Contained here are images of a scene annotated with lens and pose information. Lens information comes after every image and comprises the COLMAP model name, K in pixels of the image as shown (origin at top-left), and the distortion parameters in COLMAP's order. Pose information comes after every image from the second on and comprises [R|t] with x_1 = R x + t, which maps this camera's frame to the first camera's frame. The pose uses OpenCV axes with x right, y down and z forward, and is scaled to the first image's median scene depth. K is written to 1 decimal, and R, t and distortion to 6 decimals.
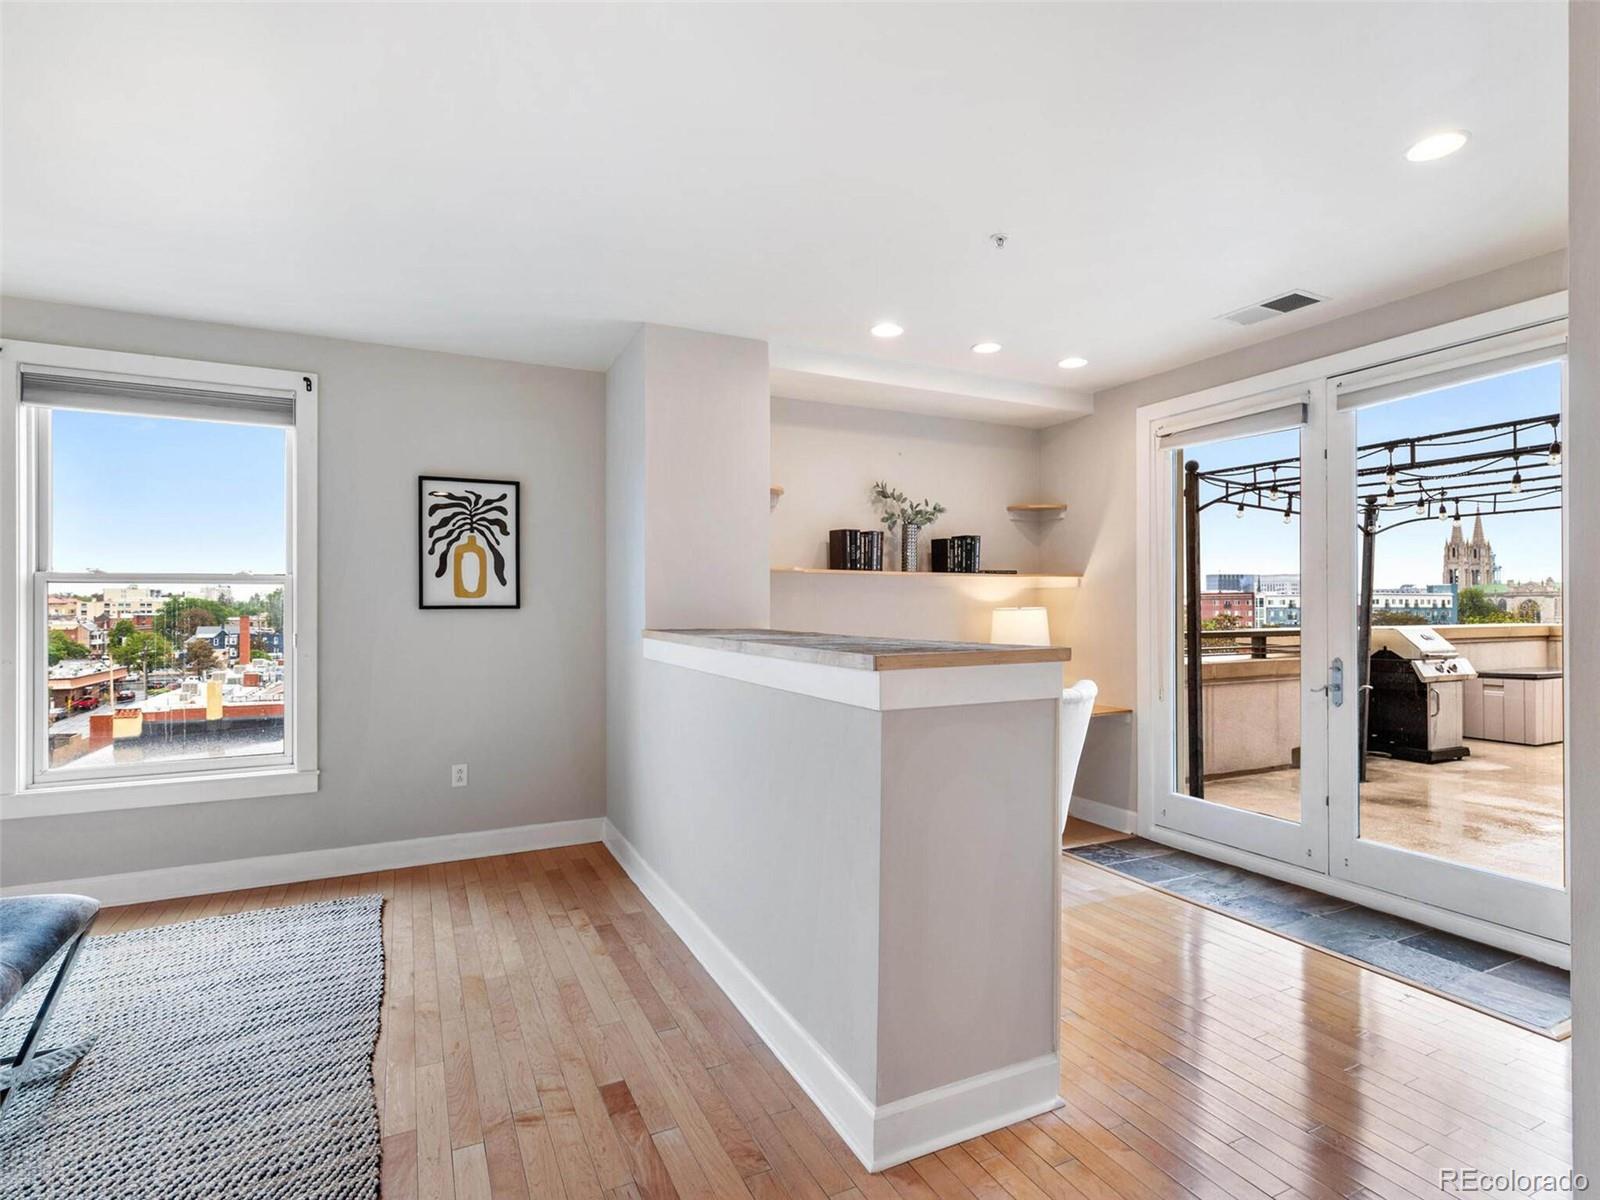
lens RADIAL K [[810.3, 0, 806.8], [0, 810.3, 608.3], [0, 0, 1]] dist [0.002796, -0.000916]
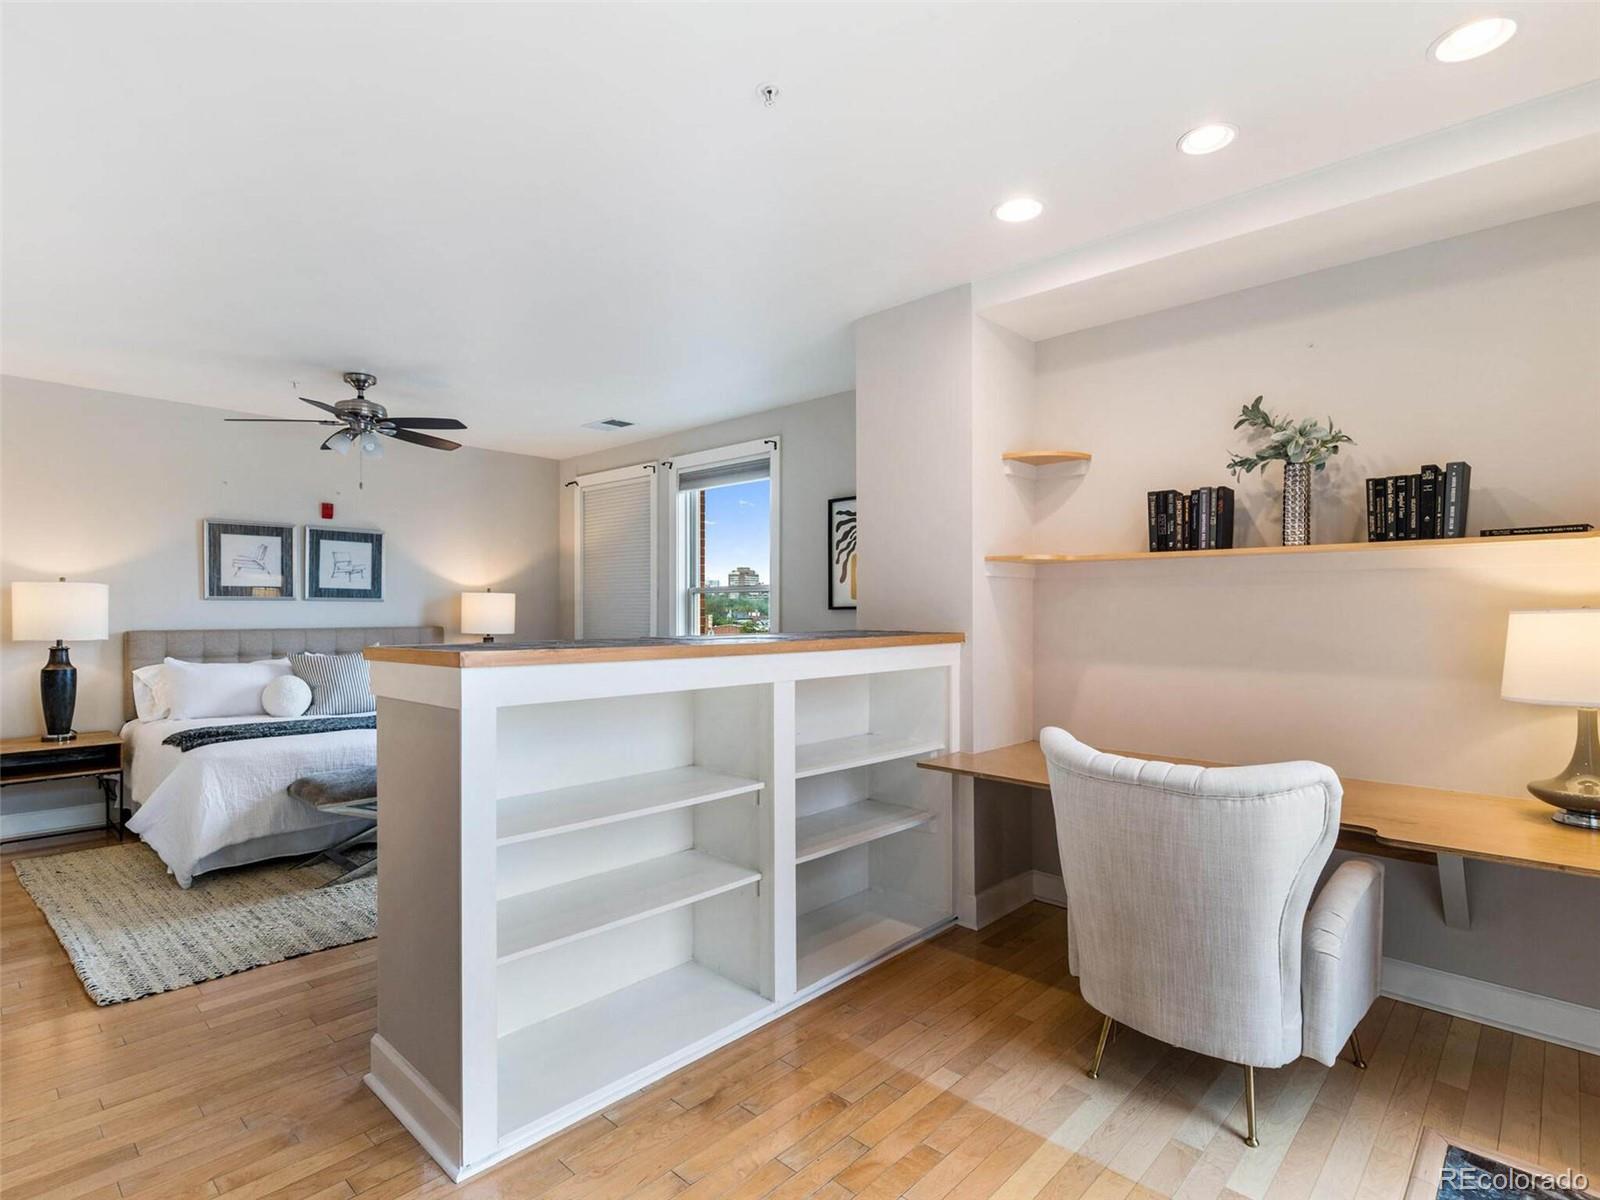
lens RADIAL K [[810.3, 0, 806.8], [0, 810.3, 608.3], [0, 0, 1]] dist [0.002796, -0.000916]
pose [[0.352431, -0.002263, -0.935835, 0.621016], [-0.002984, 0.999989, -0.003542, 0.003713], [0.935833, 0.004041, 0.352421, 0.517915]]
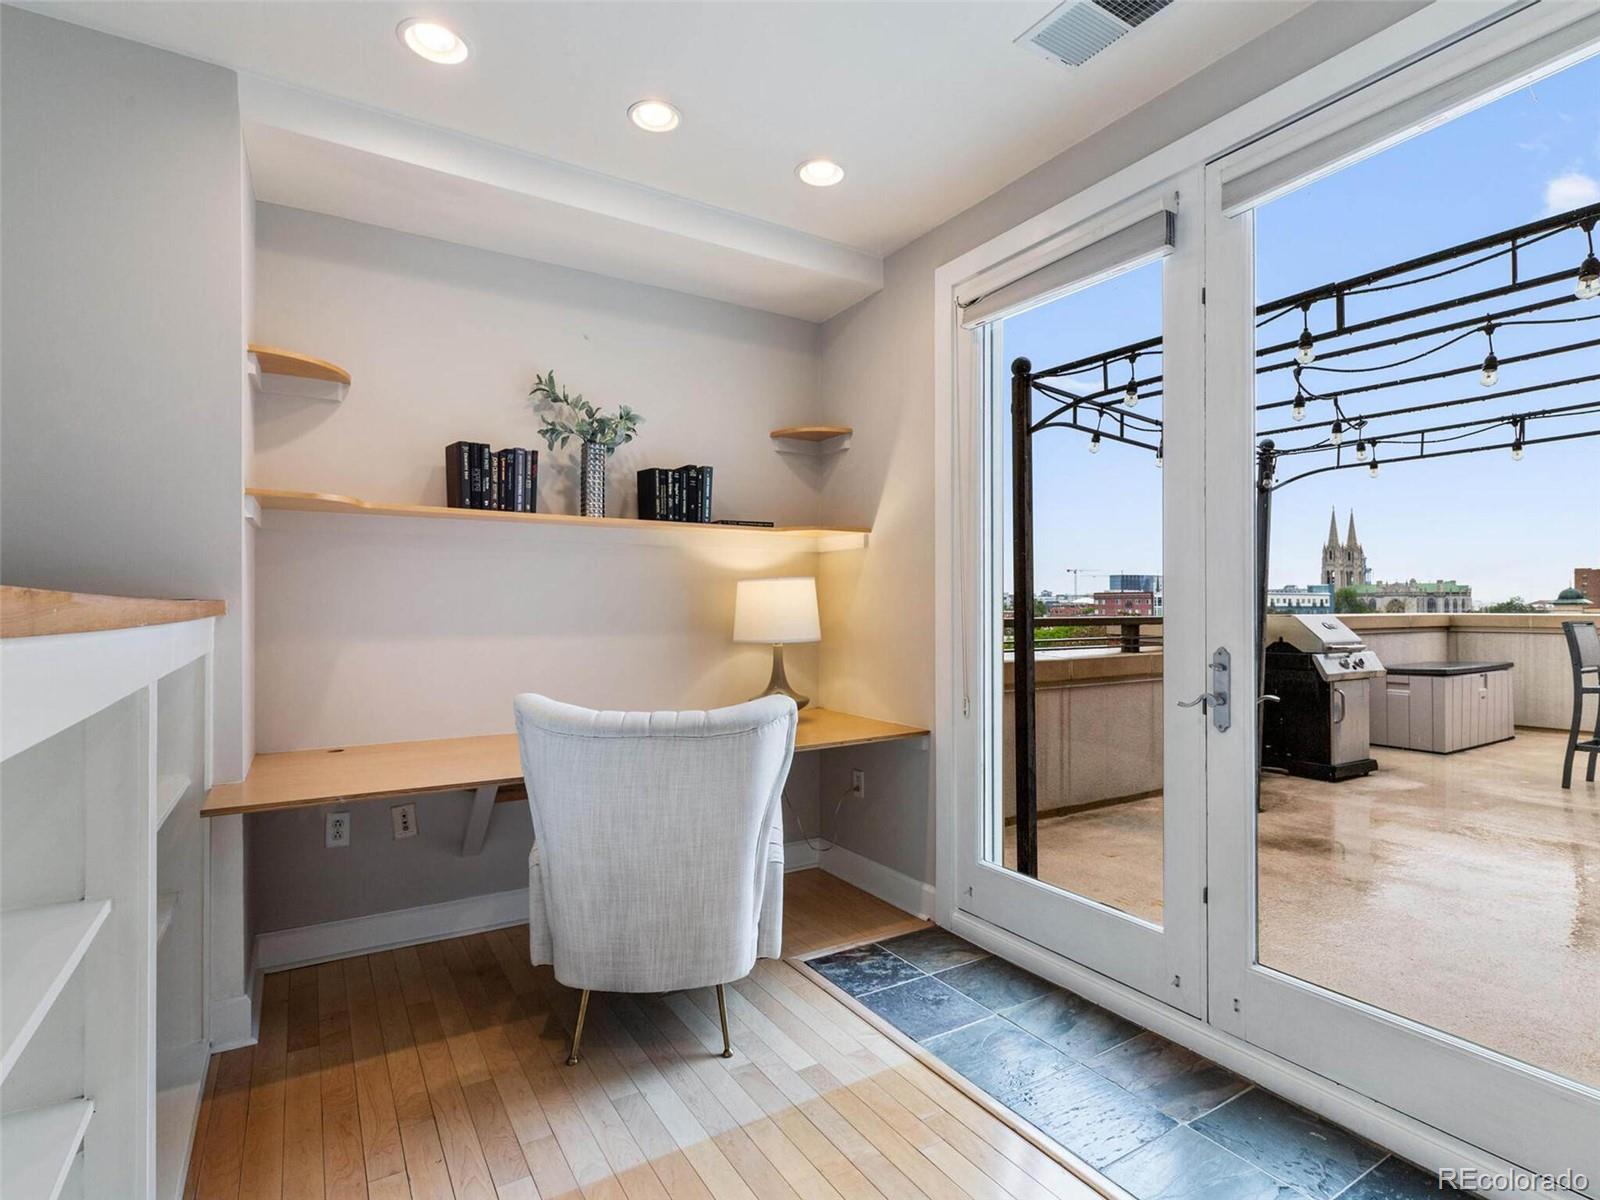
lens RADIAL K [[809.7, 0, 812.8], [0, 809.7, 607.8], [0, 0, 1]] dist [0.004638, -0.001229]
pose [[0.994442, 0.000225, 0.105287, 0.260497], [-0.000271, 1.000000, 0.000424, 0.028081], [-0.105287, -0.000450, 0.994442, 0.391812]]
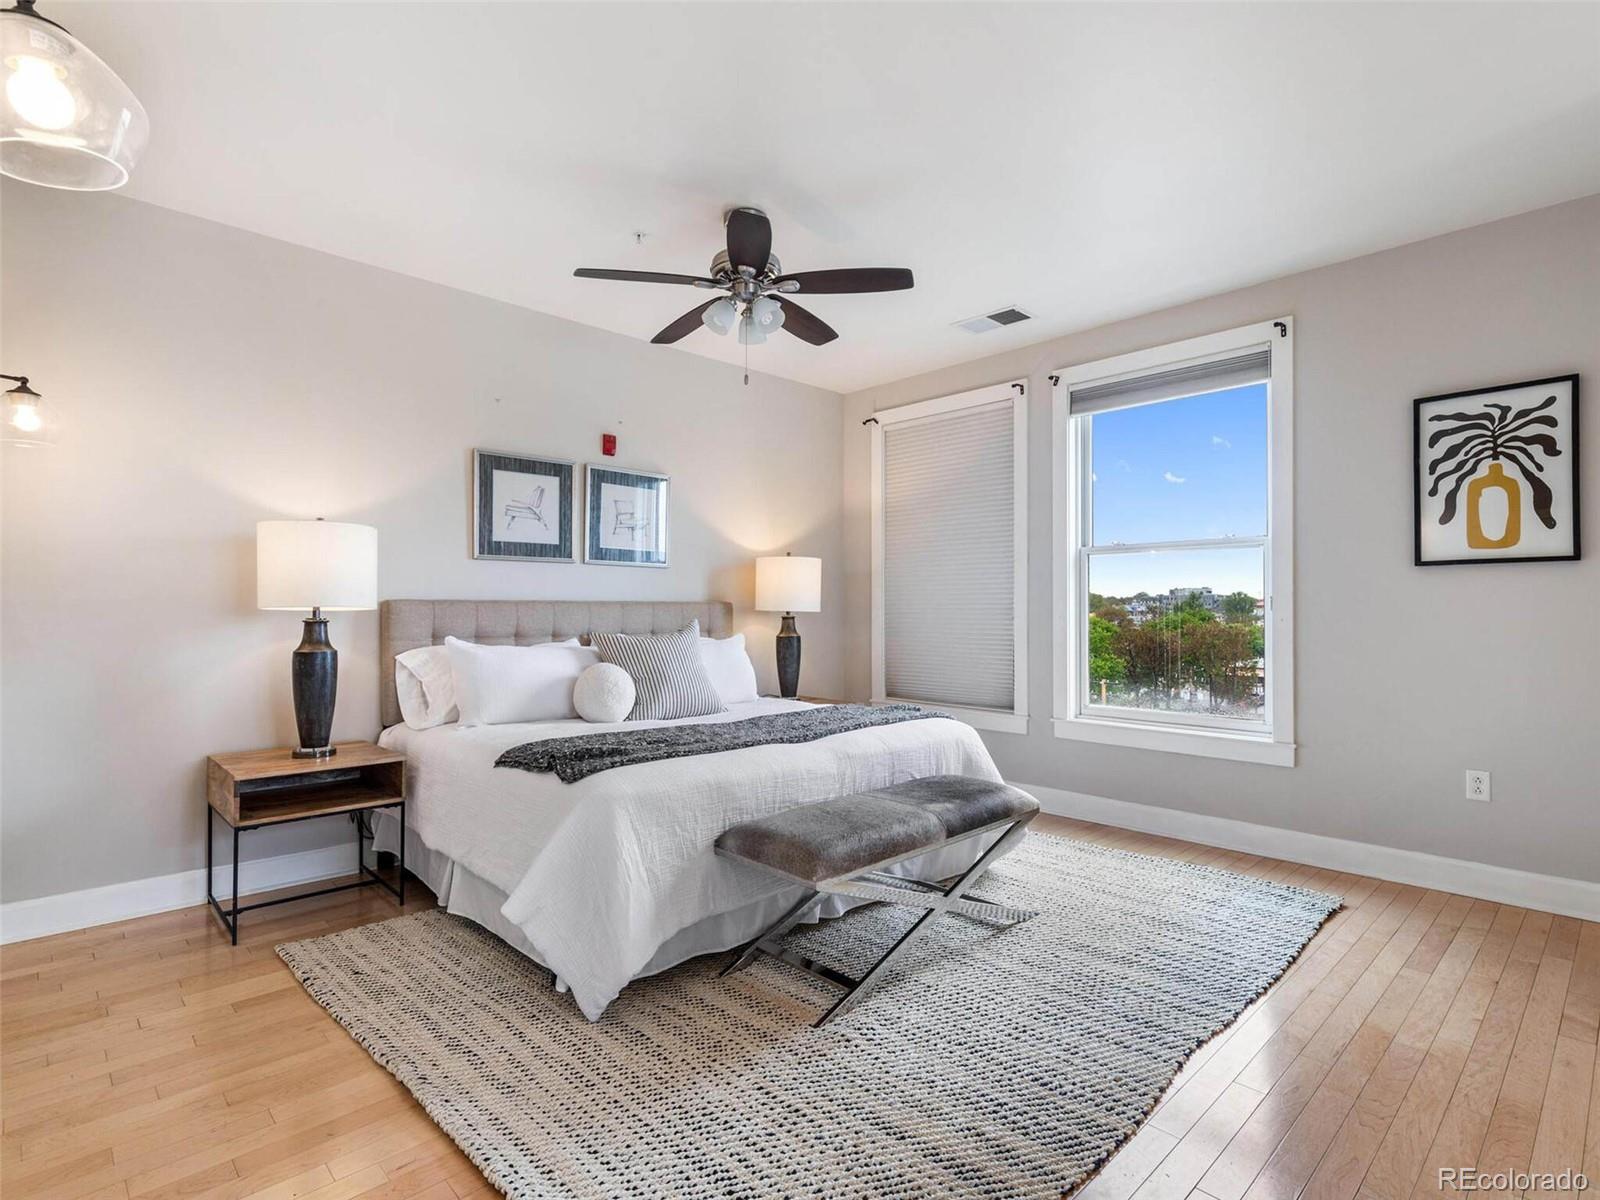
lens RADIAL K [[803.4, 0, 805.1], [0, 803.4, 604.3], [0, 0, 1]] dist [0.001631, -0.001899]
pose [[0.295954, -0.005946, -0.955184, 0.098133], [-0.002507, 0.999972, -0.007002, 0.044458], [0.955199, 0.004467, 0.295931, 0.180795]]
